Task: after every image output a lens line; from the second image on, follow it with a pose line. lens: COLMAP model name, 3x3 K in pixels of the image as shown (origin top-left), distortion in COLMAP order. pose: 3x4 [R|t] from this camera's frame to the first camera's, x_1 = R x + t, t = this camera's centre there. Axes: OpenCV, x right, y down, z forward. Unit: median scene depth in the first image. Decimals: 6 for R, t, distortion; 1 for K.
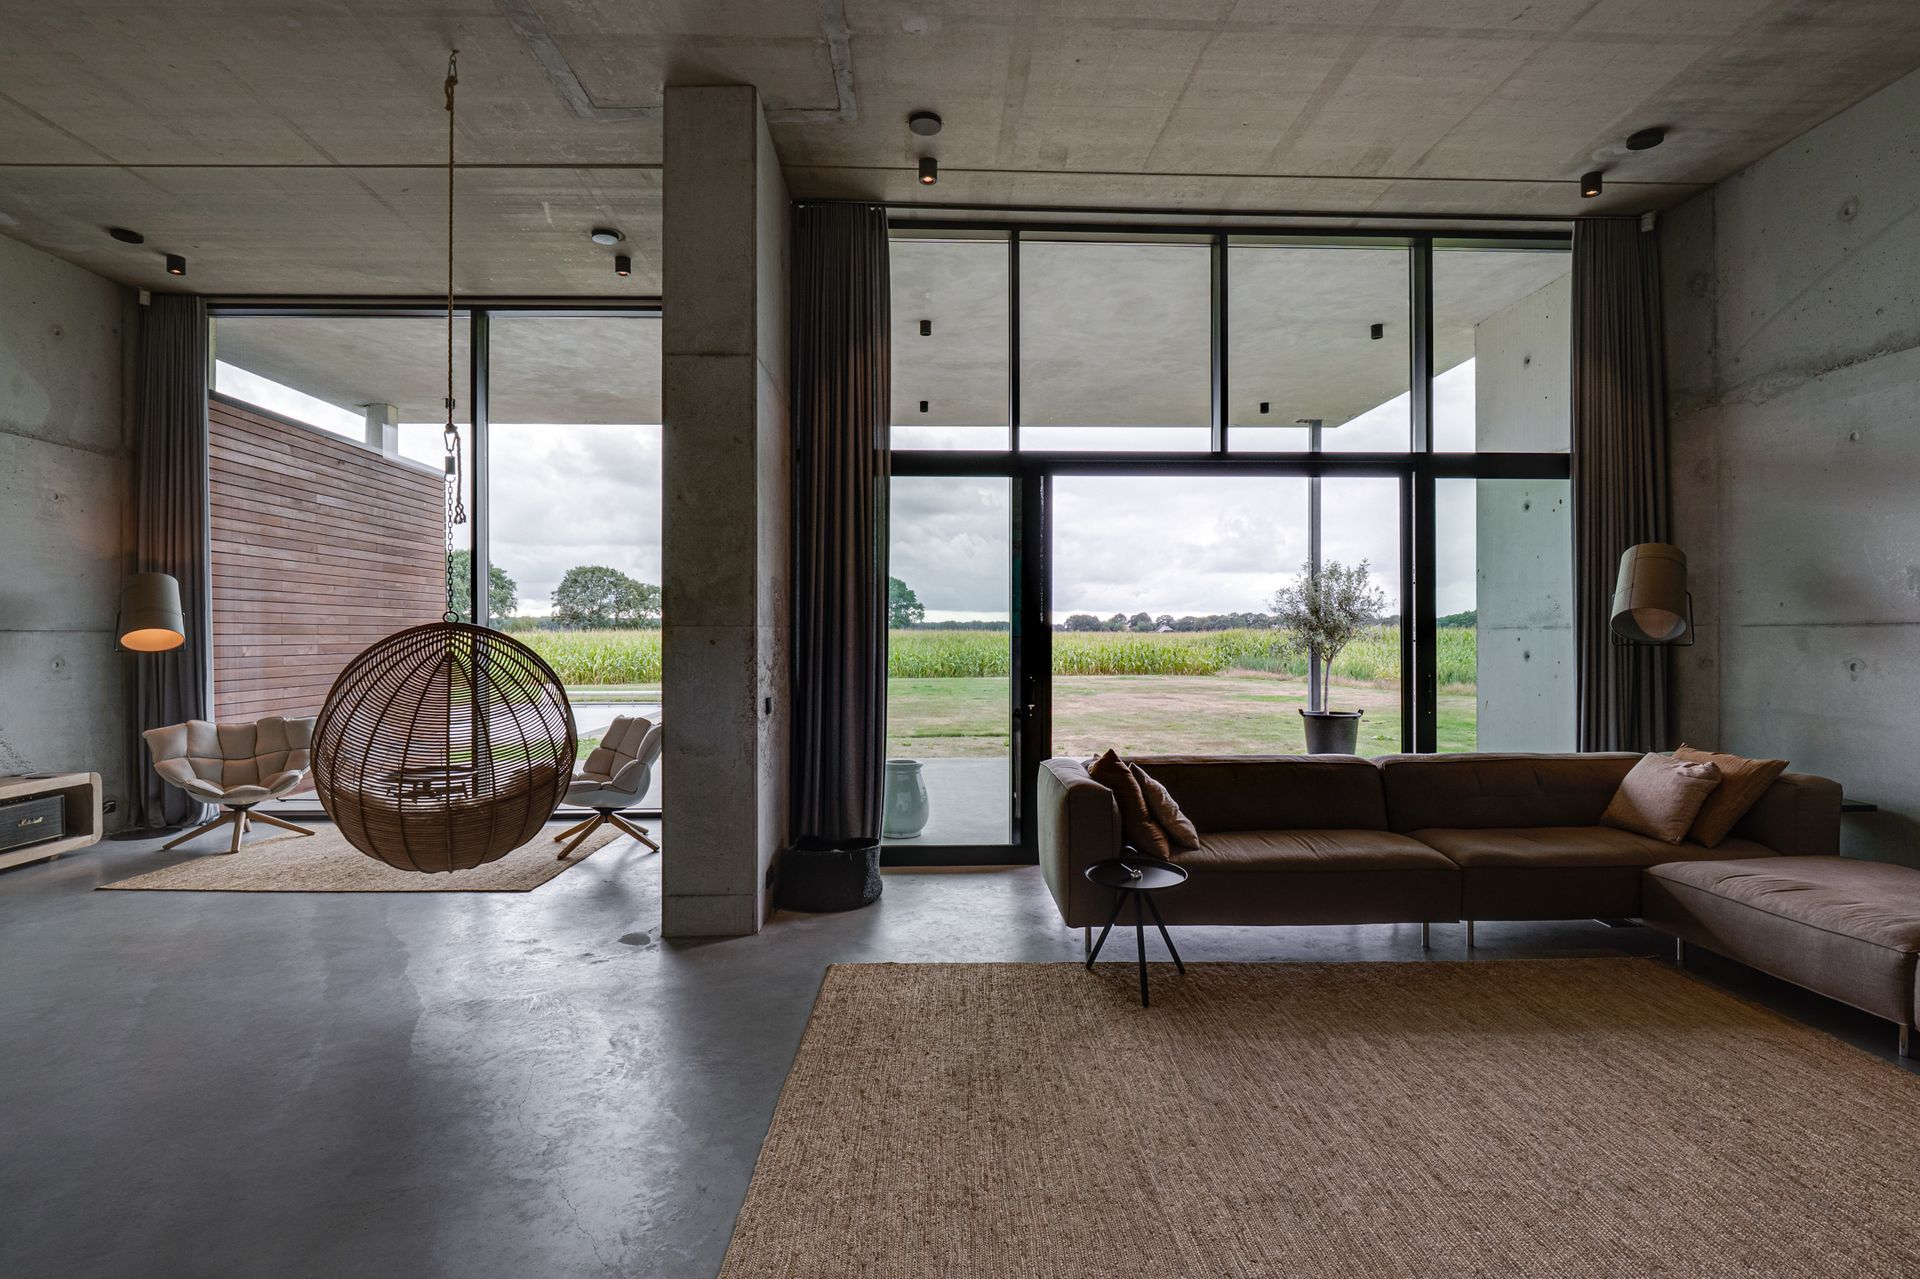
lens RADIAL K [[937.3, 0, 955.4], [0, 937.3, 635.5], [0, 0, 1]] dist [-0.014943, -0.002810]
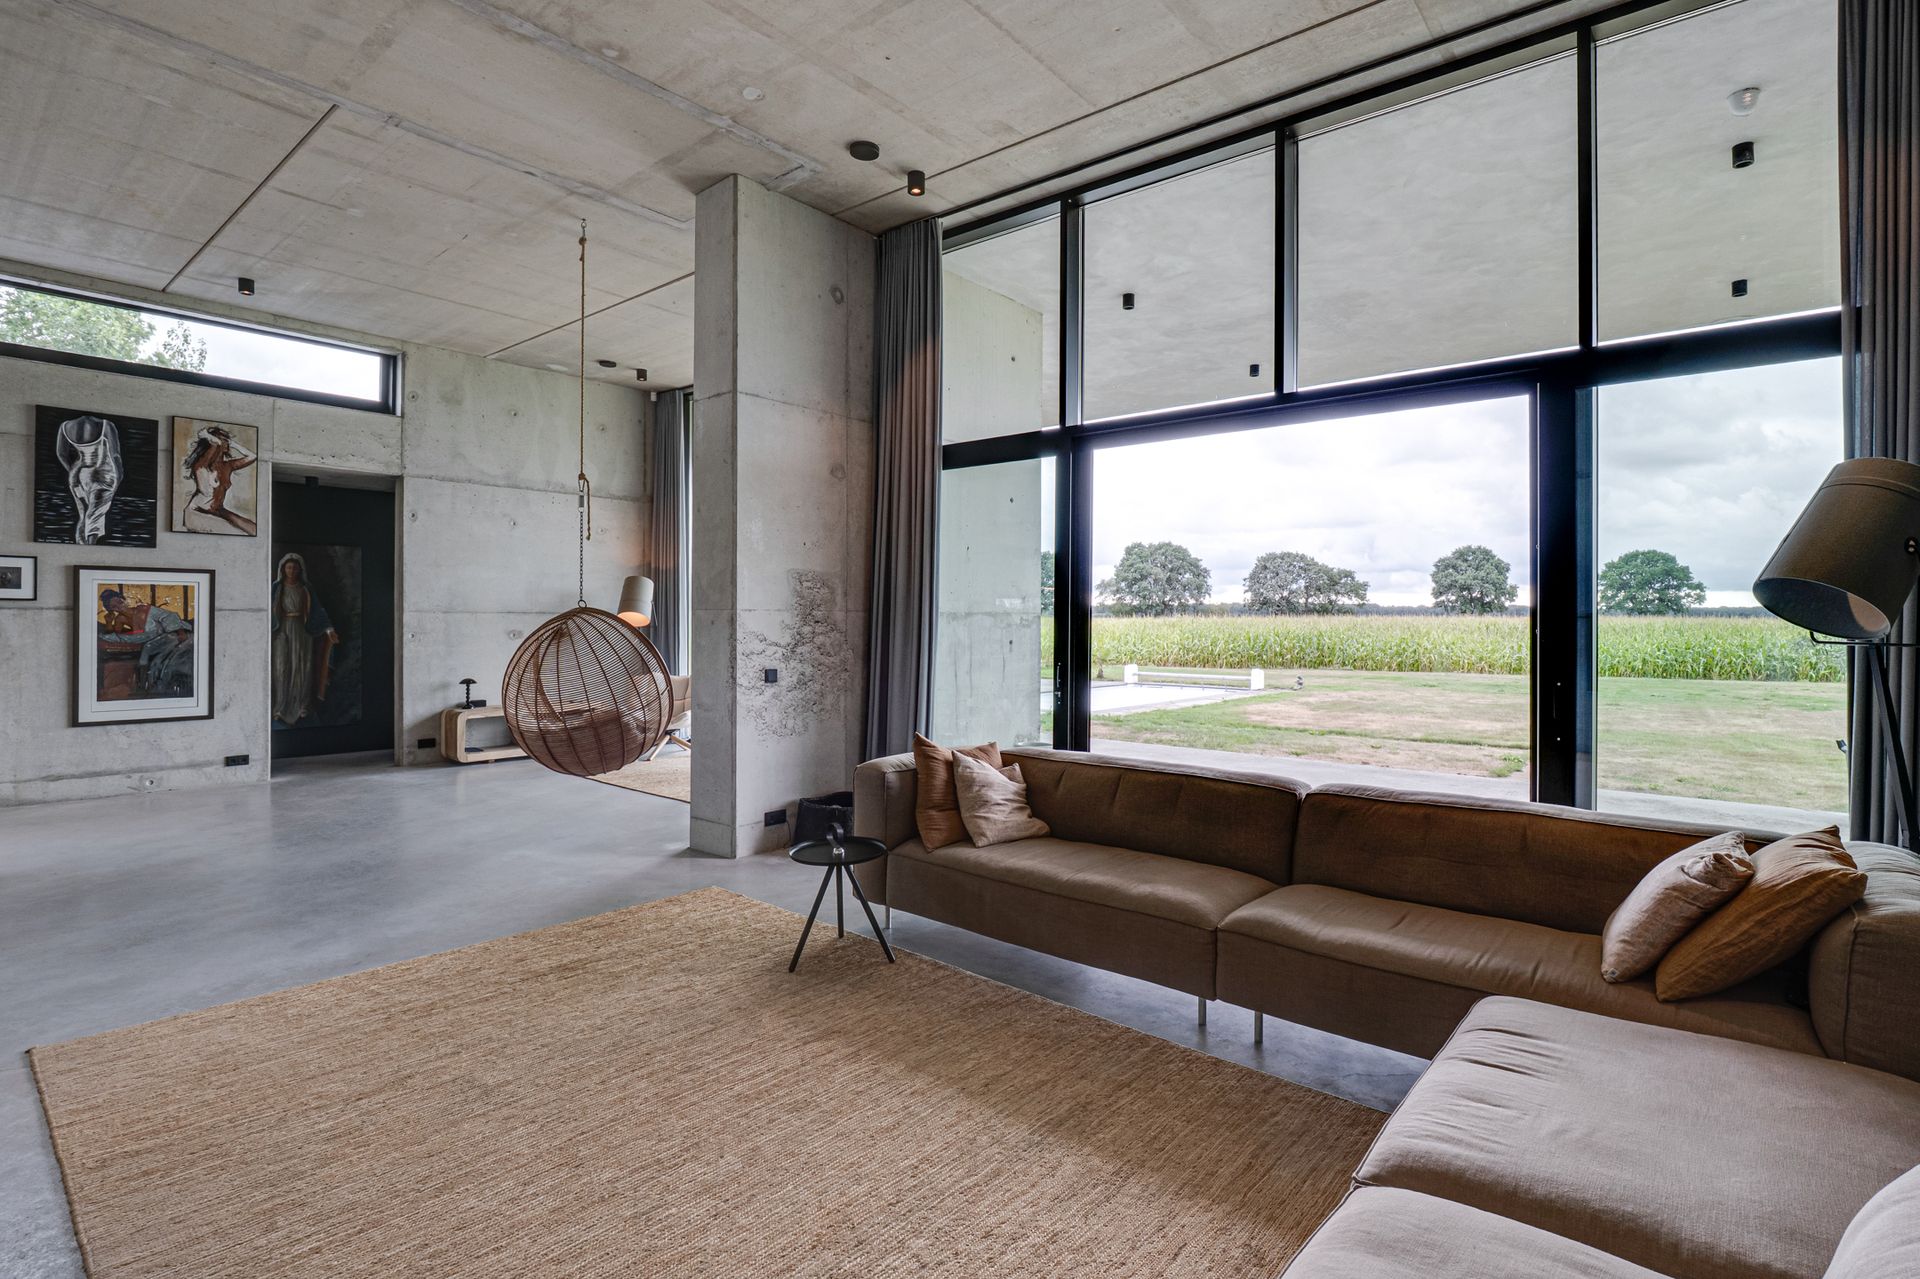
lens RADIAL K [[937.3, 0, 918.9], [0, 937.3, 612.6], [0, 0, 1]] dist [-0.014943, -0.002810]
pose [[0.735234, 0.001073, -0.677813, 0.479707], [-0.007235, 0.999954, -0.006265, -0.000328], [0.677775, 0.009510, 0.735208, 0.152033]]
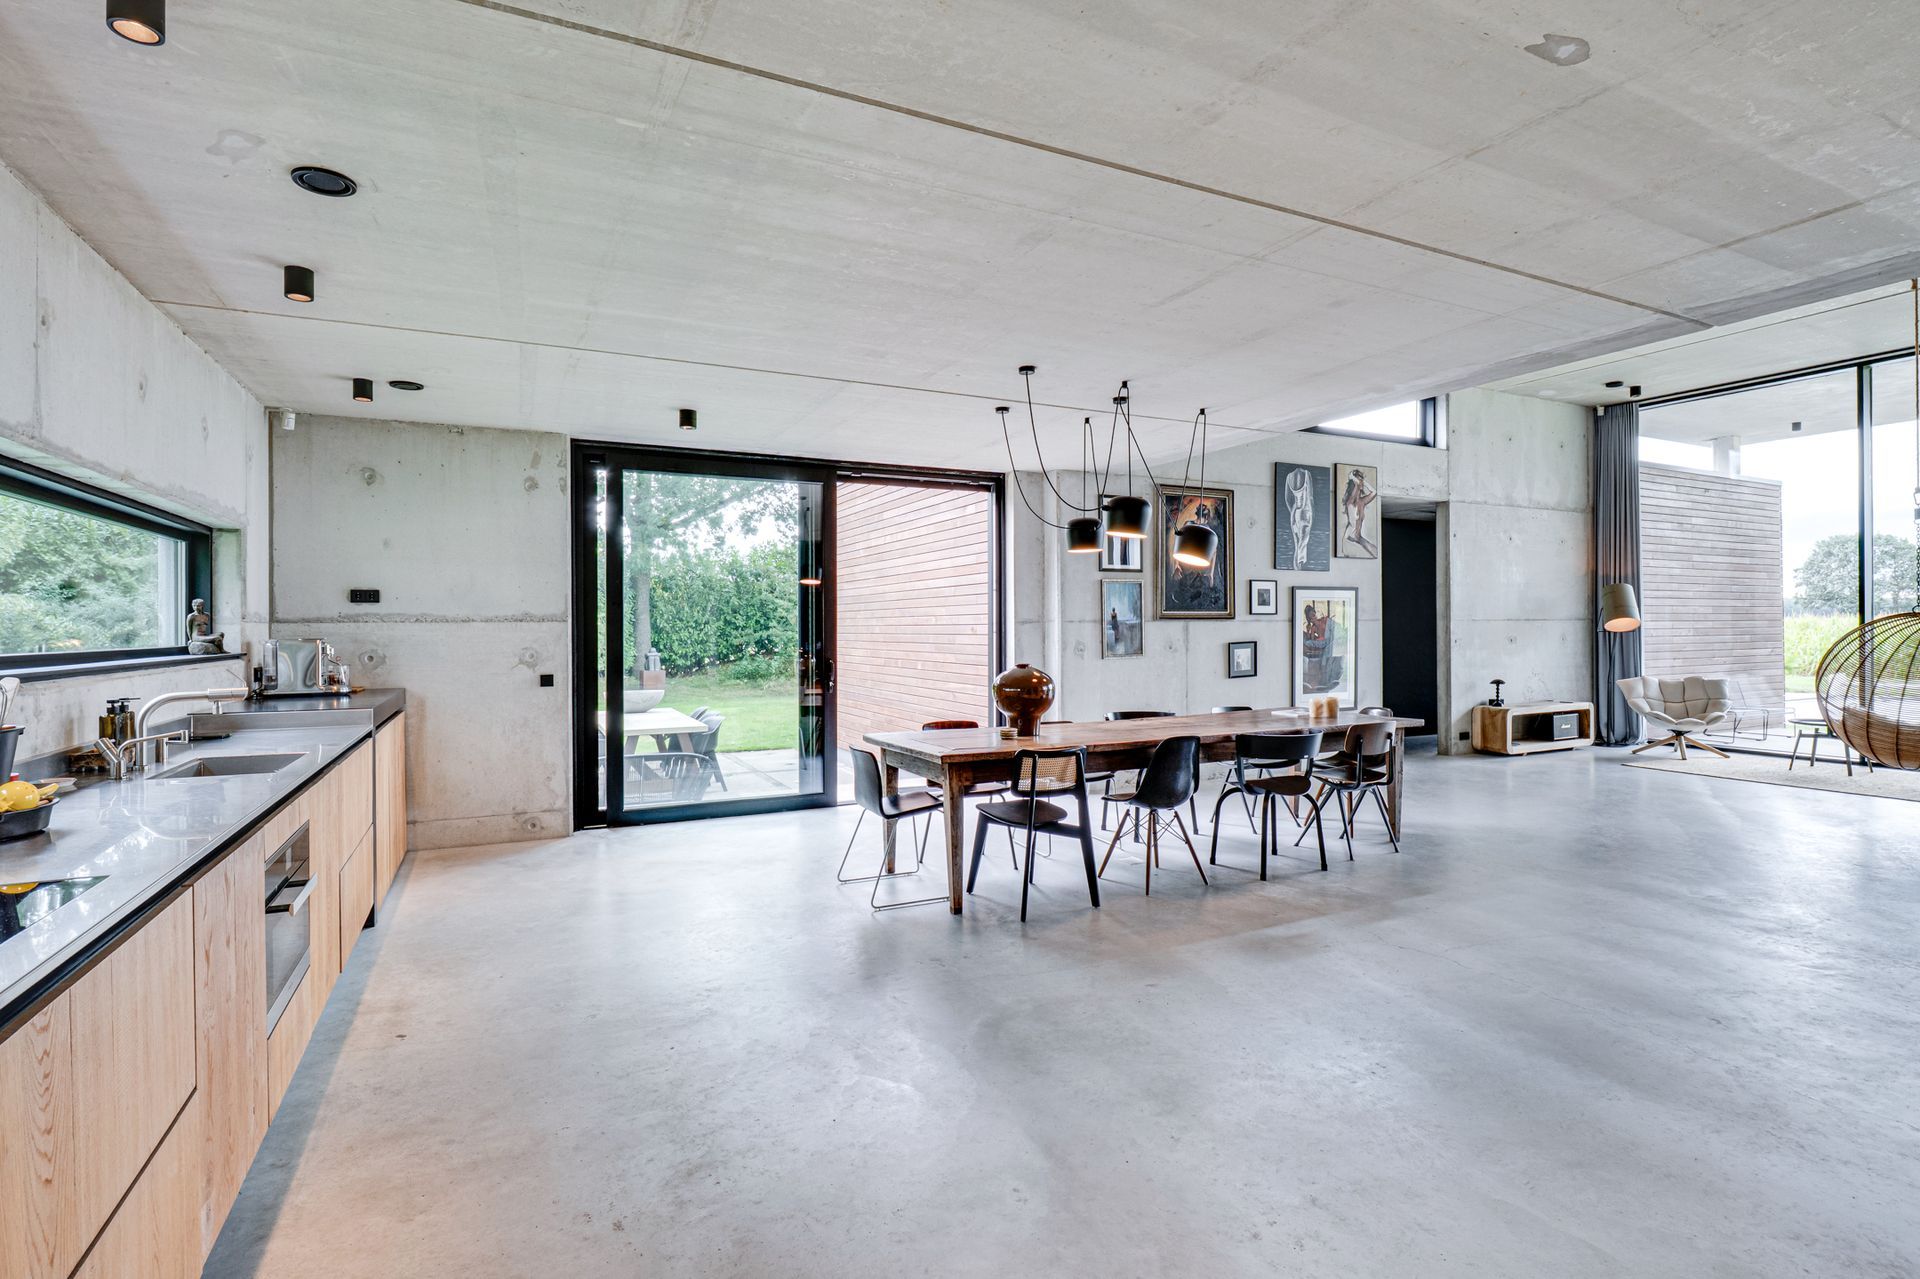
lens RADIAL K [[937.3, 0, 963.6], [0, 937.3, 630.1], [0, 0, 1]] dist [-0.014943, -0.002810]
pose [[0.418902, -0.000233, -0.908031, 0.118052], [0.006360, 0.999976, 0.002678, 0.002024], [0.908009, -0.006897, 0.418894, -0.655459]]
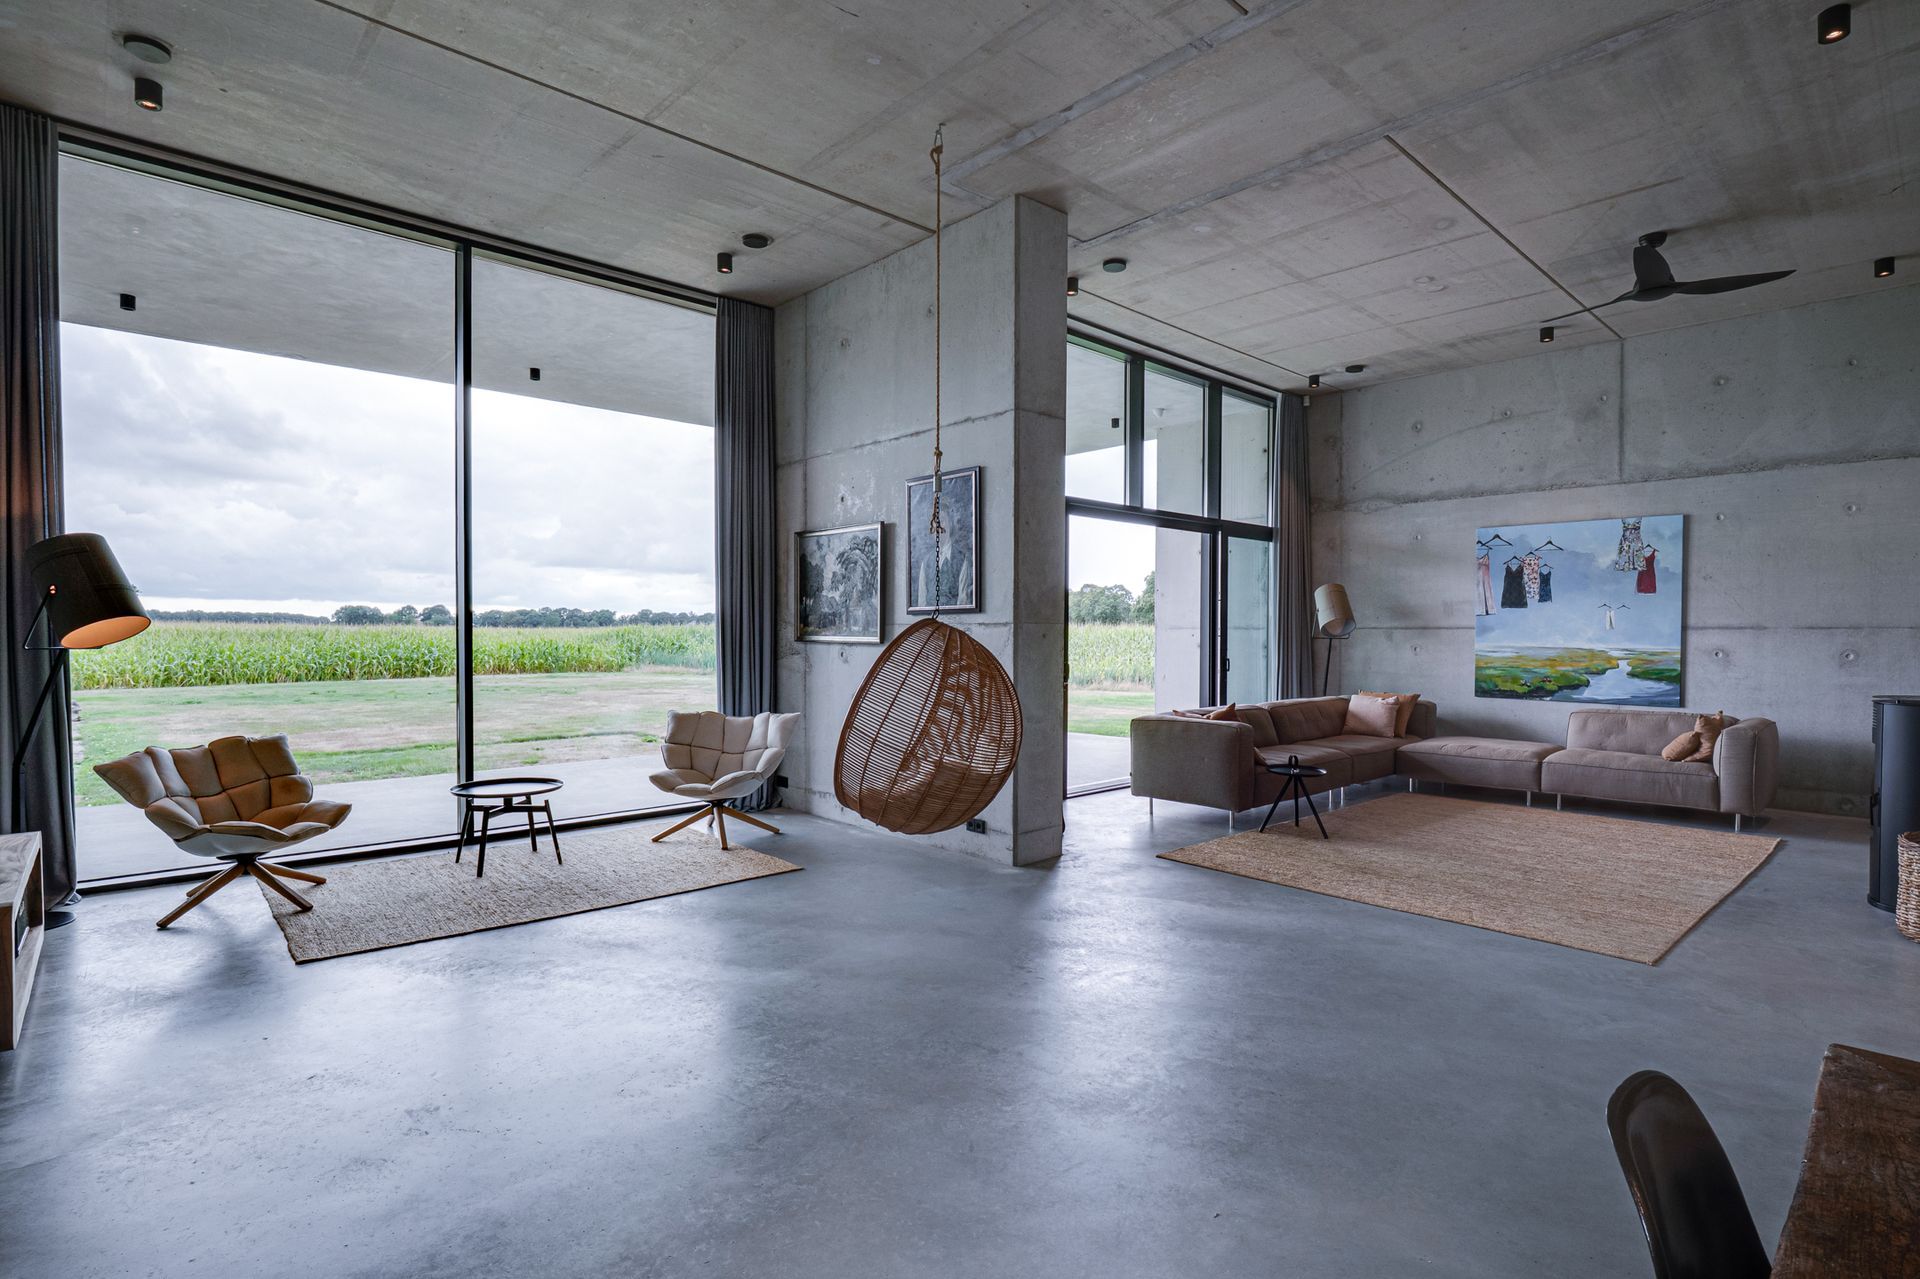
lens RADIAL K [[937.3, 0, 971.8], [0, 937.3, 647.4], [0, 0, 1]] dist [-0.014943, -0.002810]
pose [[0.750118, -0.006814, 0.661269, -0.685996], [-0.004397, 0.999873, 0.015291, 0.002263], [-0.661289, -0.014378, 0.749993, 0.050613]]
